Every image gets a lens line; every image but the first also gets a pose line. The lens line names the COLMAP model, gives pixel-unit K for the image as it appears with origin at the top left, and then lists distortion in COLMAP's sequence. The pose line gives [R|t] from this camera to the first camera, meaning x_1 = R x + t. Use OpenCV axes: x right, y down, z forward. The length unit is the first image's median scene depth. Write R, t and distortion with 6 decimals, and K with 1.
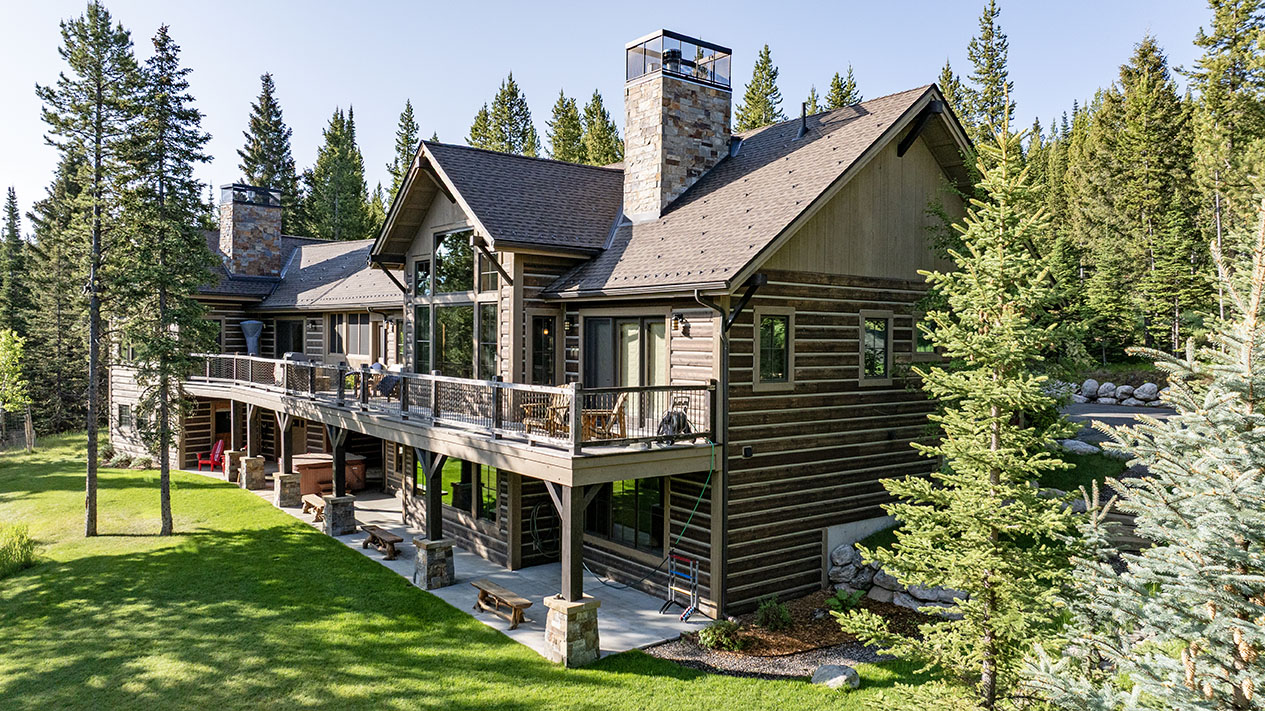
lens RADIAL K [[879.9, 0, 633.9], [0, 879.9, 353.2], [0, 0, 1]] dist [-0.013313, 0.014012]
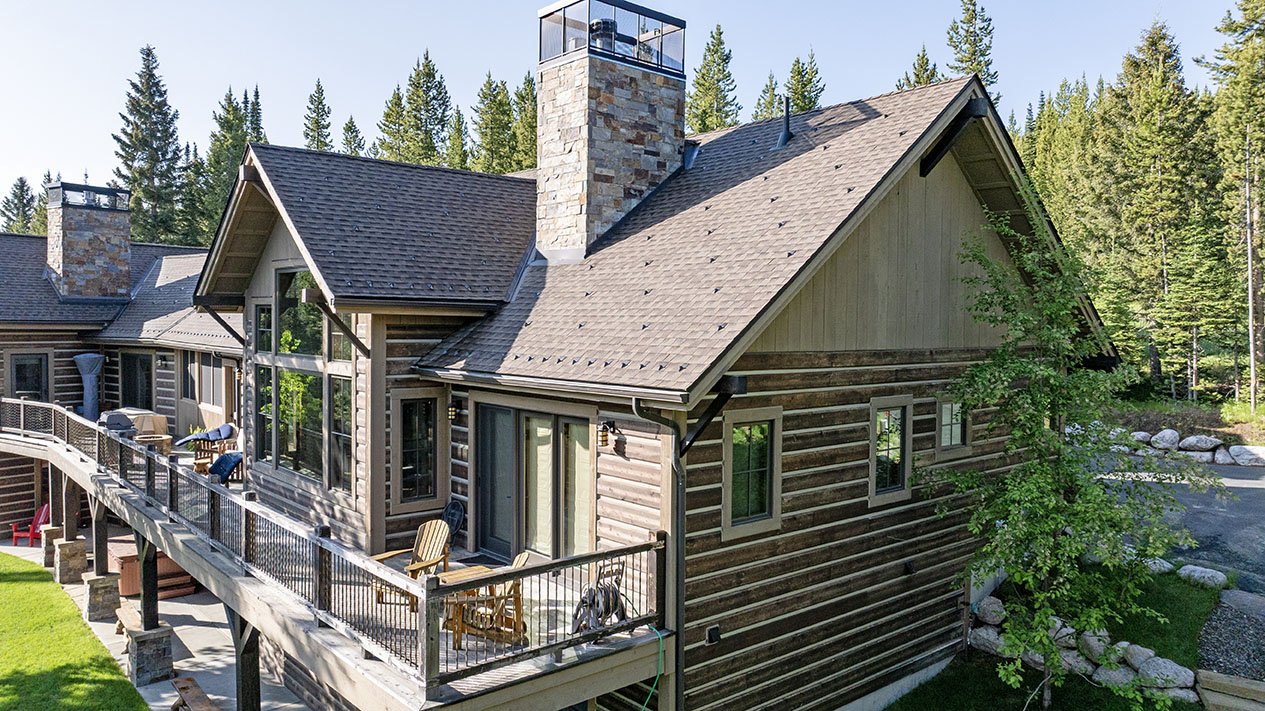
lens RADIAL K [[879.9, 0, 634.1], [0, 879.9, 352.9], [0, 0, 1]] dist [-0.013313, 0.014012]
pose [[0.998061, -0.002292, 0.062202, 0.016313], [0.001191, 0.999842, 0.017726, -0.059422], [-0.062233, -0.017617, 0.997906, 0.192322]]
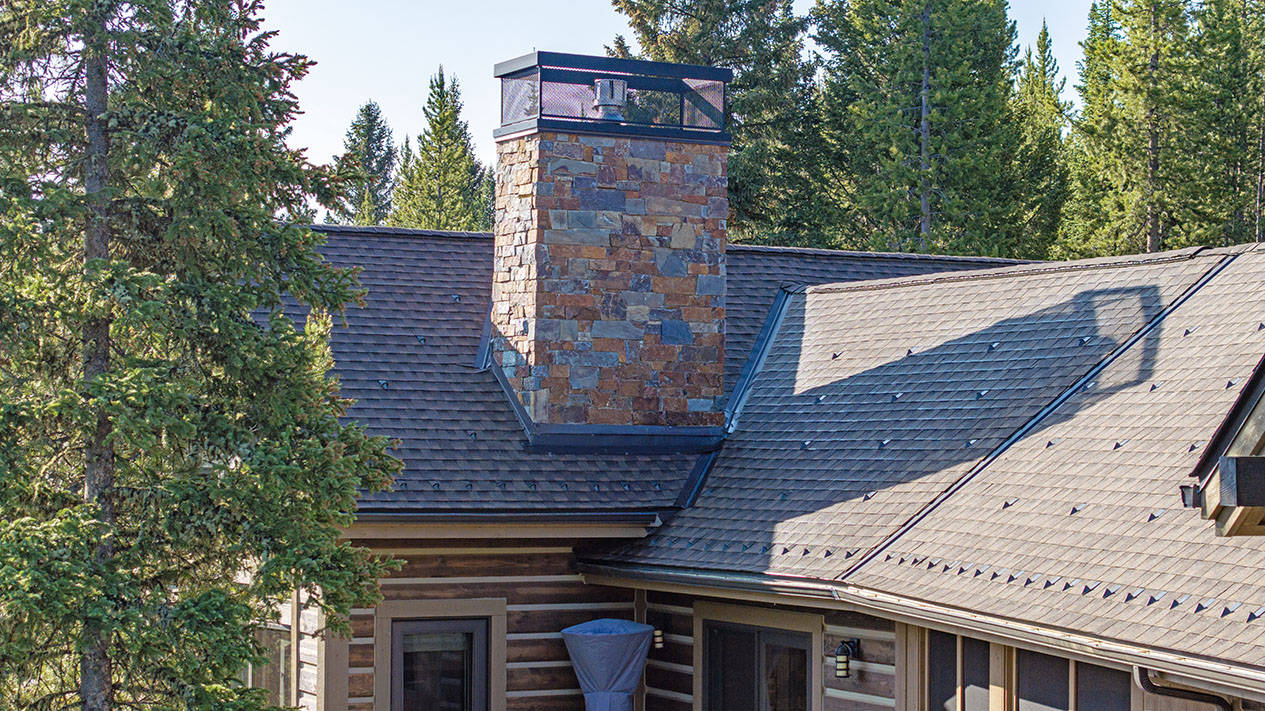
lens RADIAL K [[2542.9, 0, 633.0], [0, 2542.9, 355.4], [0, 0, 1]] dist [-0.251788, 0.000000]
pose [[0.908140, -0.018828, -0.418242, -0.162704], [-0.006362, 0.998252, -0.058751, -0.079025], [0.418617, 0.056015, 0.906434, 0.436668]]
